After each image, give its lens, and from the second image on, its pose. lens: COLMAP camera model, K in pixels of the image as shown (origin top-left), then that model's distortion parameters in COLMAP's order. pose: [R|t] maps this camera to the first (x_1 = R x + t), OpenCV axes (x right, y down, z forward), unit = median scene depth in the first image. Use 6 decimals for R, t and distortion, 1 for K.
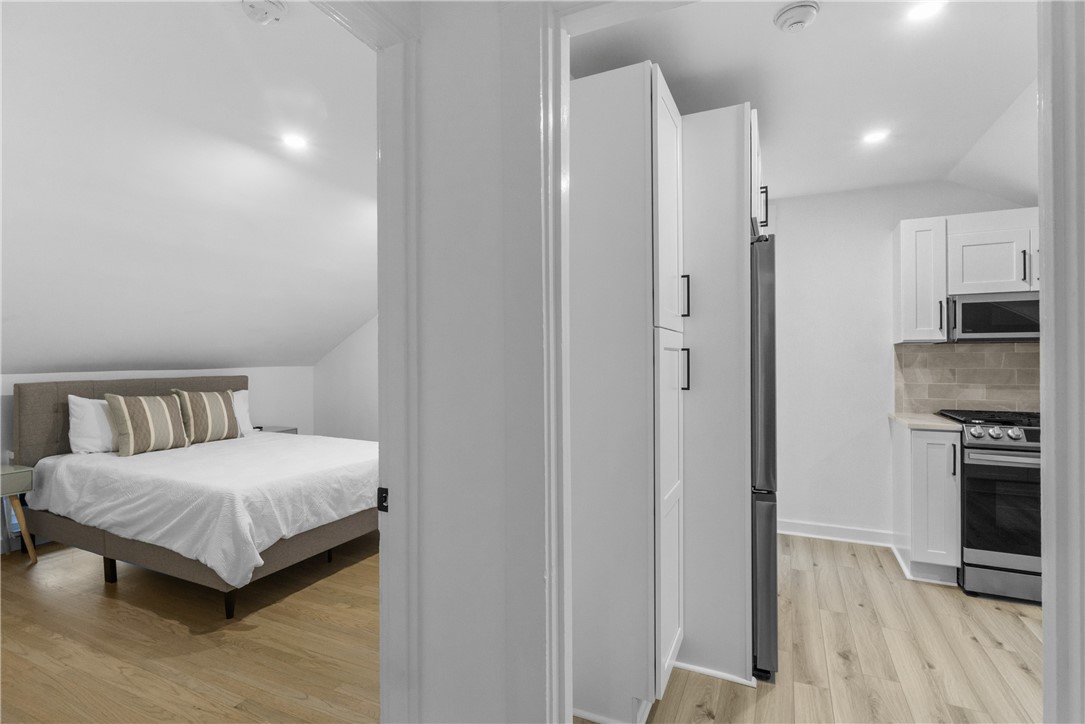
lens RADIAL K [[534.4, 0, 541.7], [0, 534.4, 369.8], [0, 0, 1]] dist [0.009544, -0.003993]
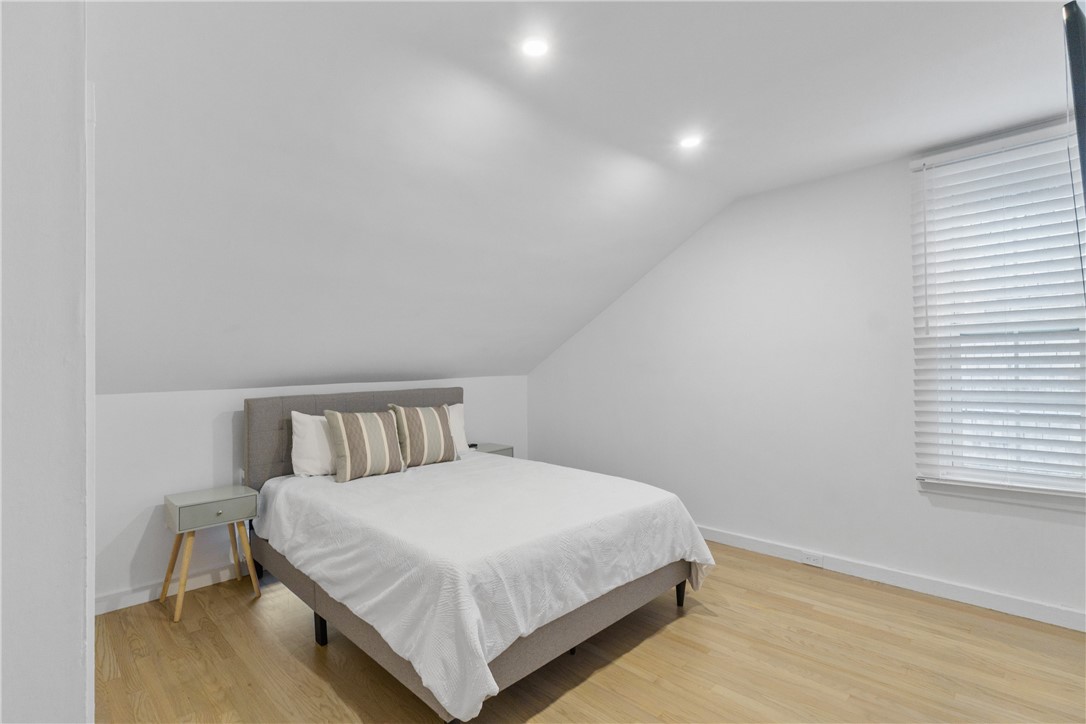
lens RADIAL K [[534.9, 0, 548.6], [0, 534.9, 359.5], [0, 0, 1]] dist [0.009544, -0.003993]
pose [[0.946372, -0.016918, -0.322635, -0.182031], [0.008286, 0.999571, -0.028109, -0.012699], [0.322972, 0.023929, 0.946106, 0.294729]]
